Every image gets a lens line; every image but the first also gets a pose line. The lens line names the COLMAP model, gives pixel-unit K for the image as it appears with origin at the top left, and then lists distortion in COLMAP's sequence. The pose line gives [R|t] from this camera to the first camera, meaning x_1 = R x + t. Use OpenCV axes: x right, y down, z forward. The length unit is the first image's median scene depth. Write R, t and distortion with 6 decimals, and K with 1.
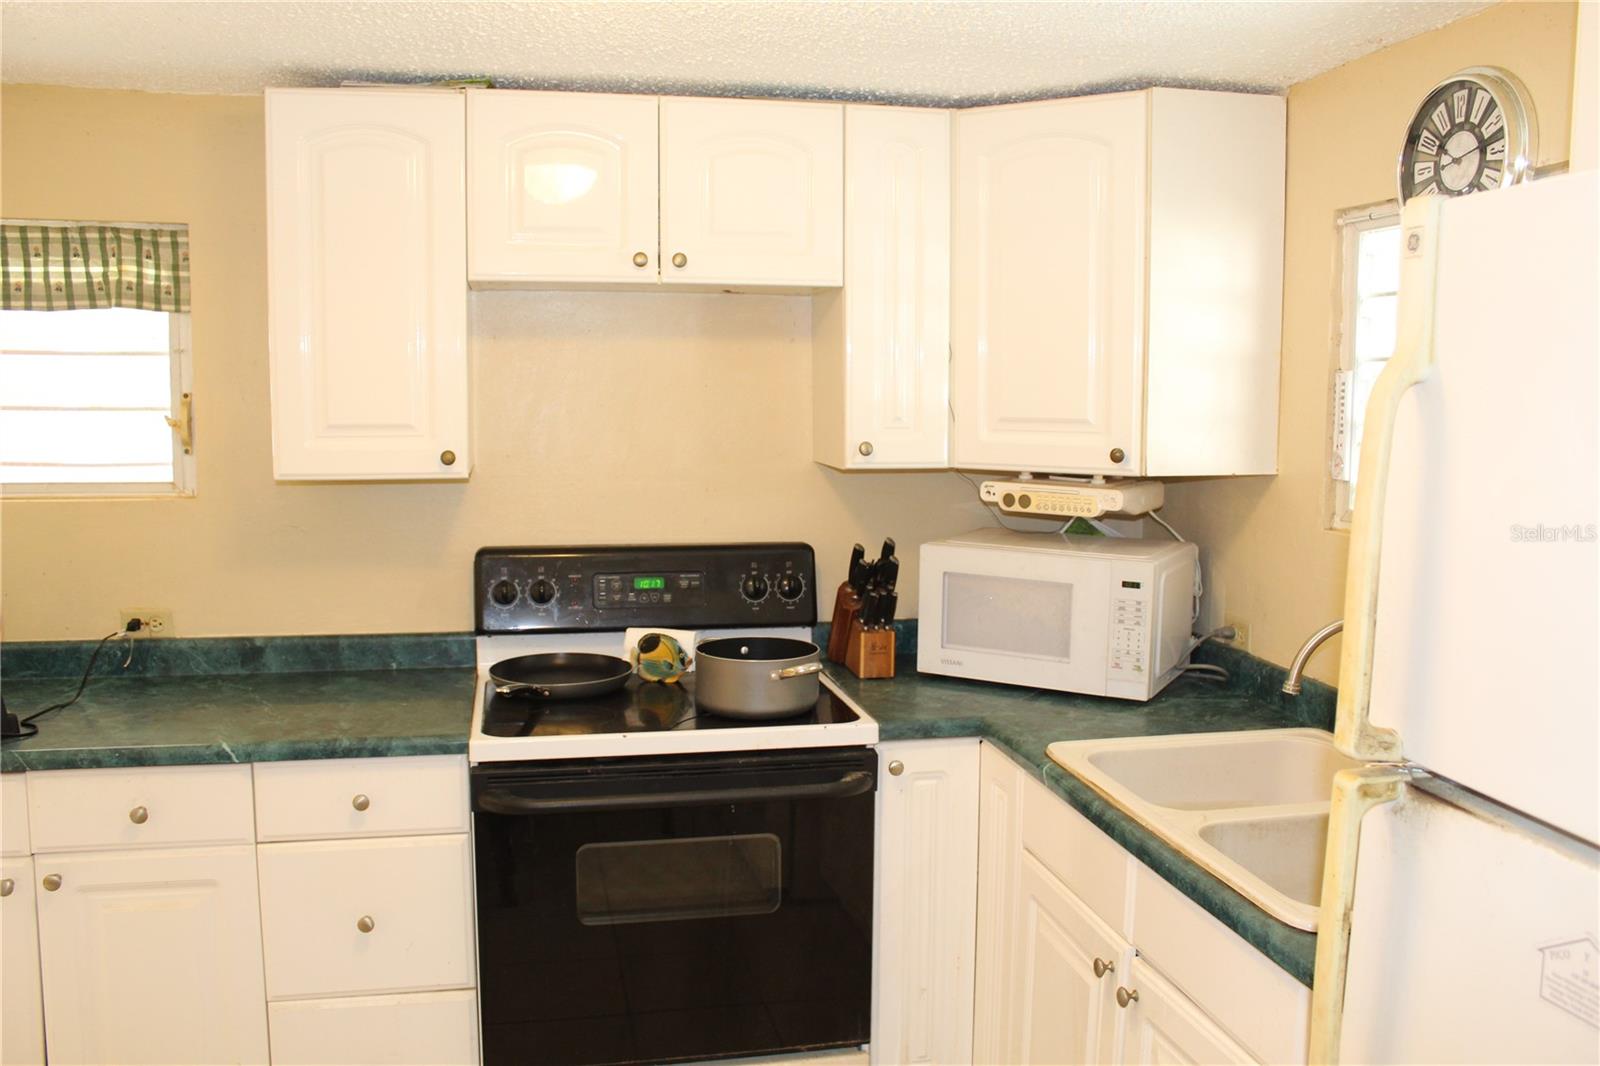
lens RADIAL K [[1349.0, 0, 800.0], [0, 1349.0, 533.0], [0, 0, 1]] dist [-0.150968, 0.141863]
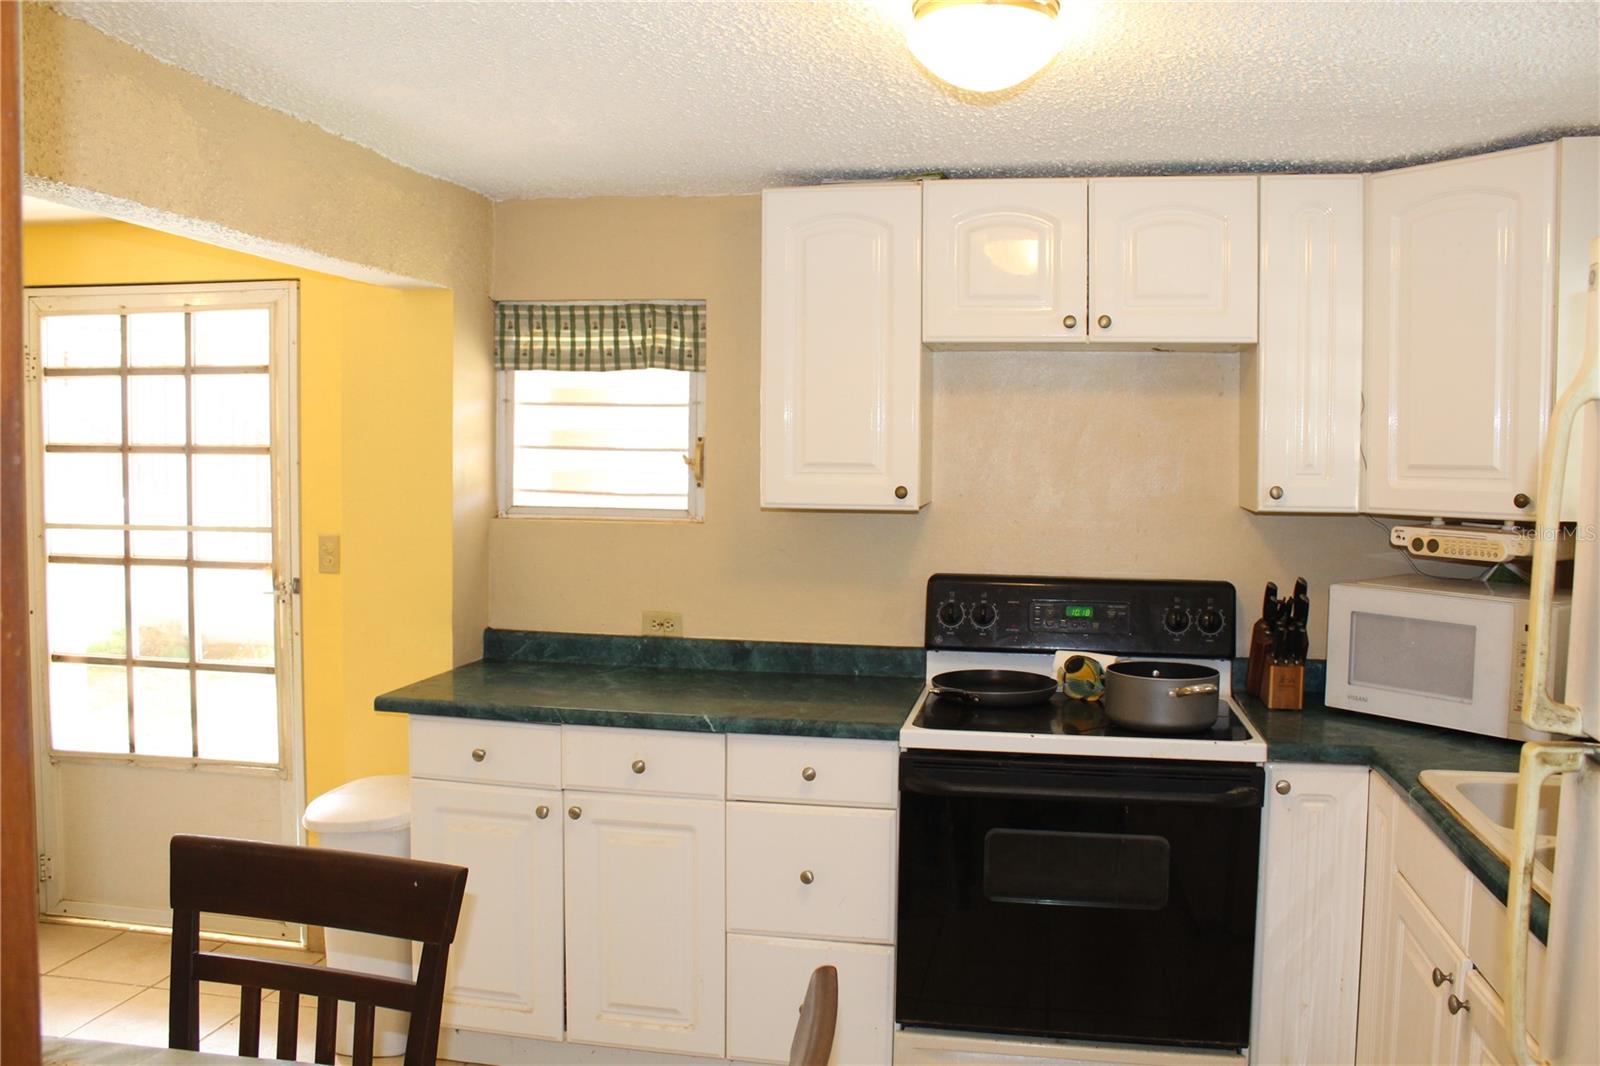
lens RADIAL K [[1349.0, 0, 800.0], [0, 1349.0, 533.0], [0, 0, 1]] dist [-0.150968, 0.141863]
pose [[0.922083, 0.026717, -0.386069, 0.108620], [-0.046546, 0.998028, -0.042104, 0.032271], [0.384183, 0.056793, 0.921509, -0.120229]]
